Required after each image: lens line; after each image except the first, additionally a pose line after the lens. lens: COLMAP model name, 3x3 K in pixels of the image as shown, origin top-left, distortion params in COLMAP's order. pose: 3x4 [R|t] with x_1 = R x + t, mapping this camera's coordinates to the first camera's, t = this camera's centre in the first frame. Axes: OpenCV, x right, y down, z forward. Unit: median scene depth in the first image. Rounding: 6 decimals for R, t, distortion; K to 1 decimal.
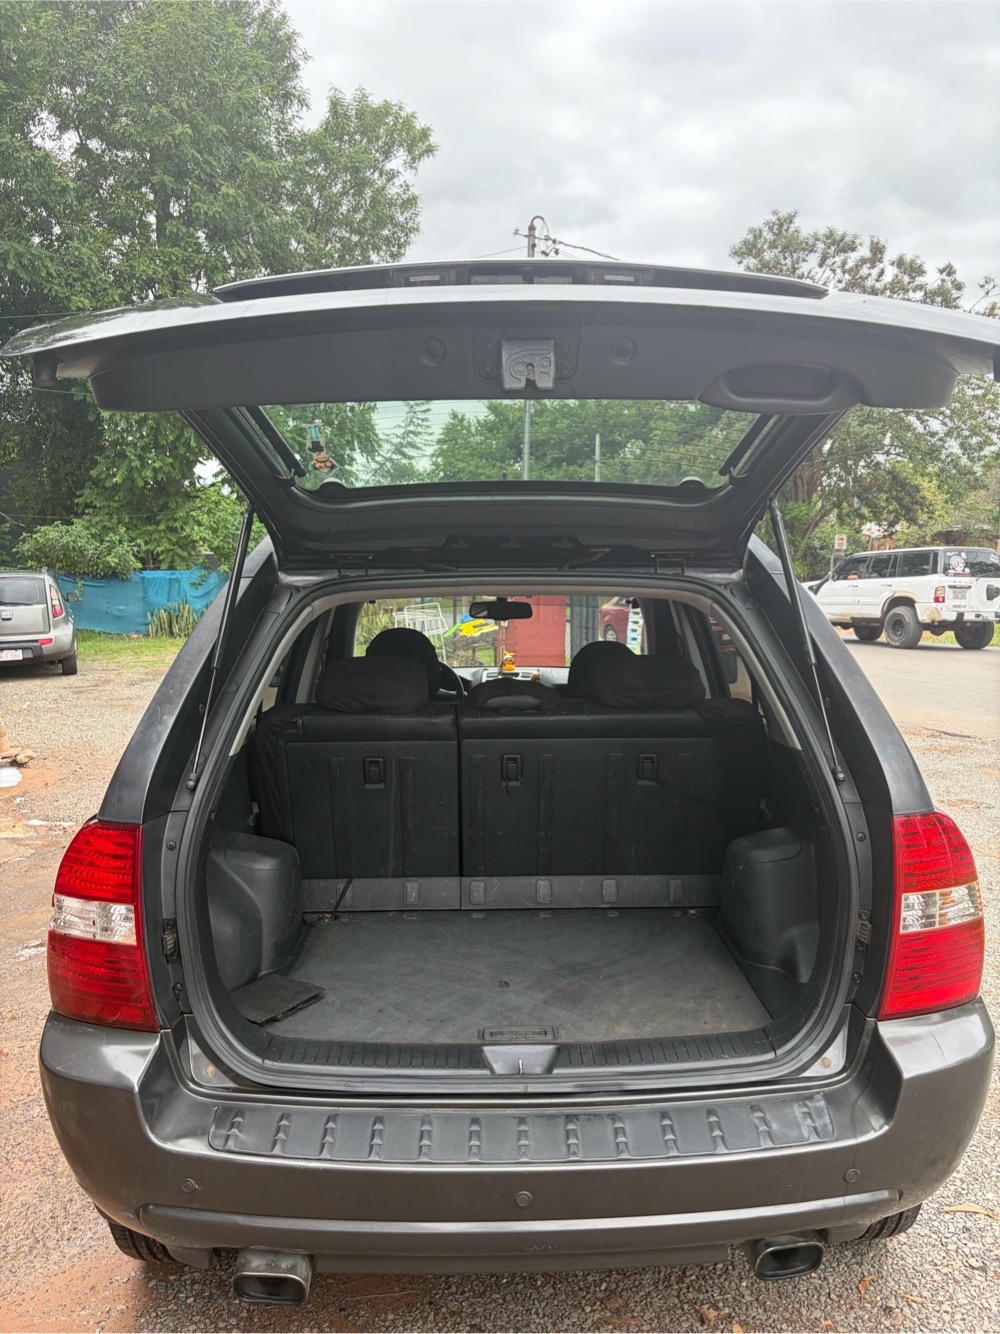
lens RADIAL K [[1023.7, 0, 503.3], [0, 1023.7, 666.1], [0, 0, 1]] dist [-0.014035, -0.003097]
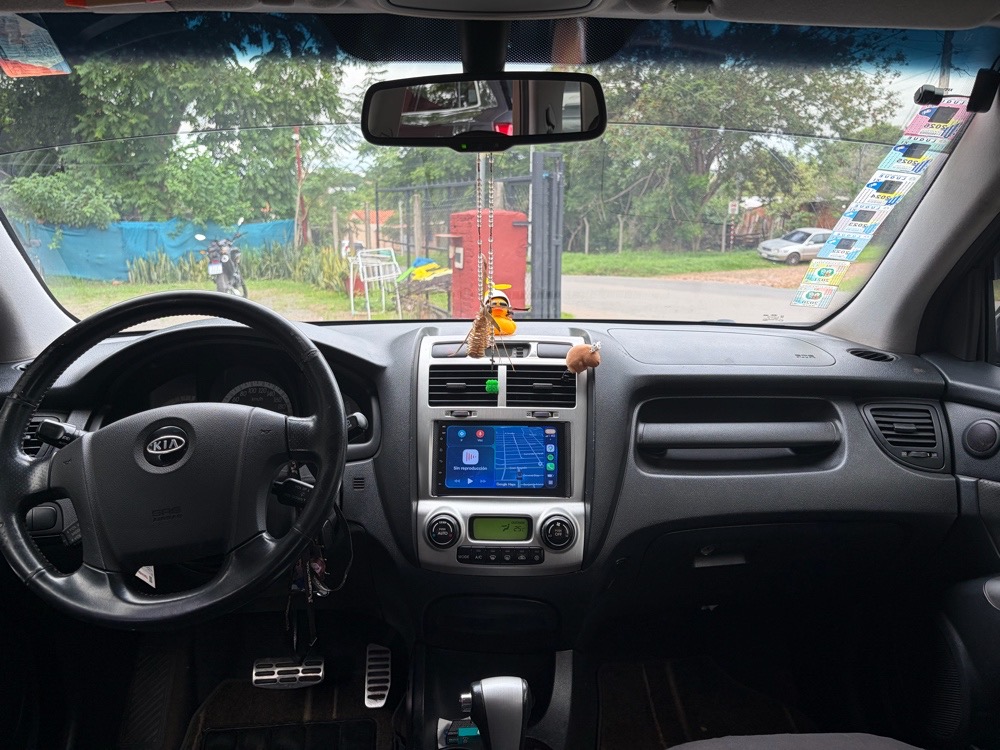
lens RADIAL K [[767.4, 0, 481.0], [0, 767.4, 409.7], [0, 0, 1]] dist [-0.014035, -0.003097]
pose [[0.999386, -0.002984, 0.034914, -0.001922], [-0.001537, 0.991677, 0.128741, -0.000672], [-0.035008, -0.128715, 0.991063, 0.151233]]
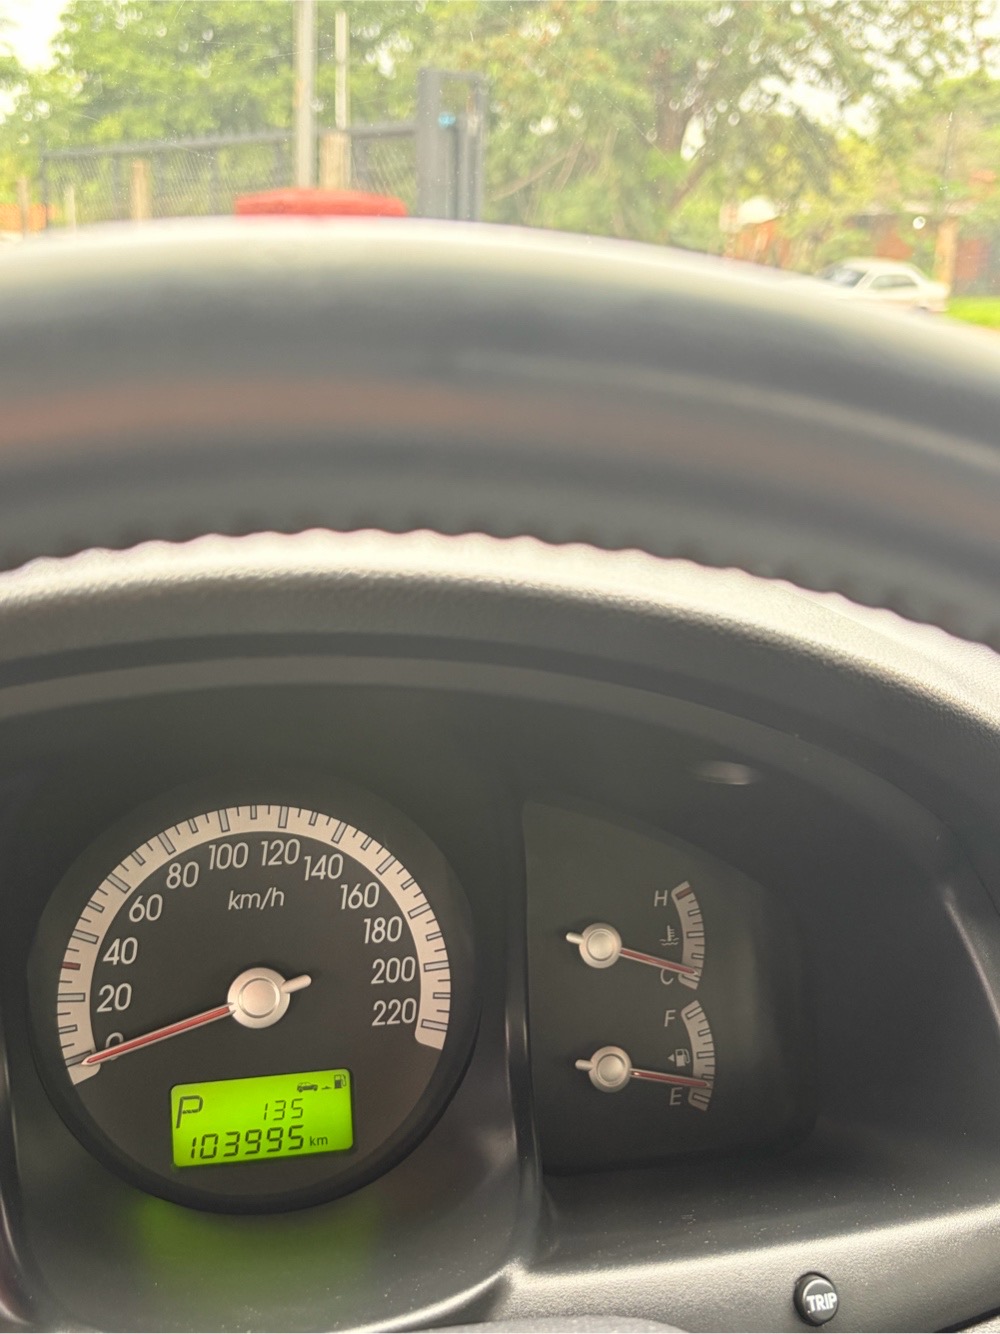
lens RADIAL K [[1489.7, 0, 491.3], [0, 1489.7, 675.4], [0, 0, 1]] dist [-0.015801, 0.000000]
pose [[0.978664, -0.028969, 0.203414, -0.016539], [-0.006454, 0.985188, 0.171356, -0.000862], [-0.205366, -0.169012, 0.963981, 0.185692]]
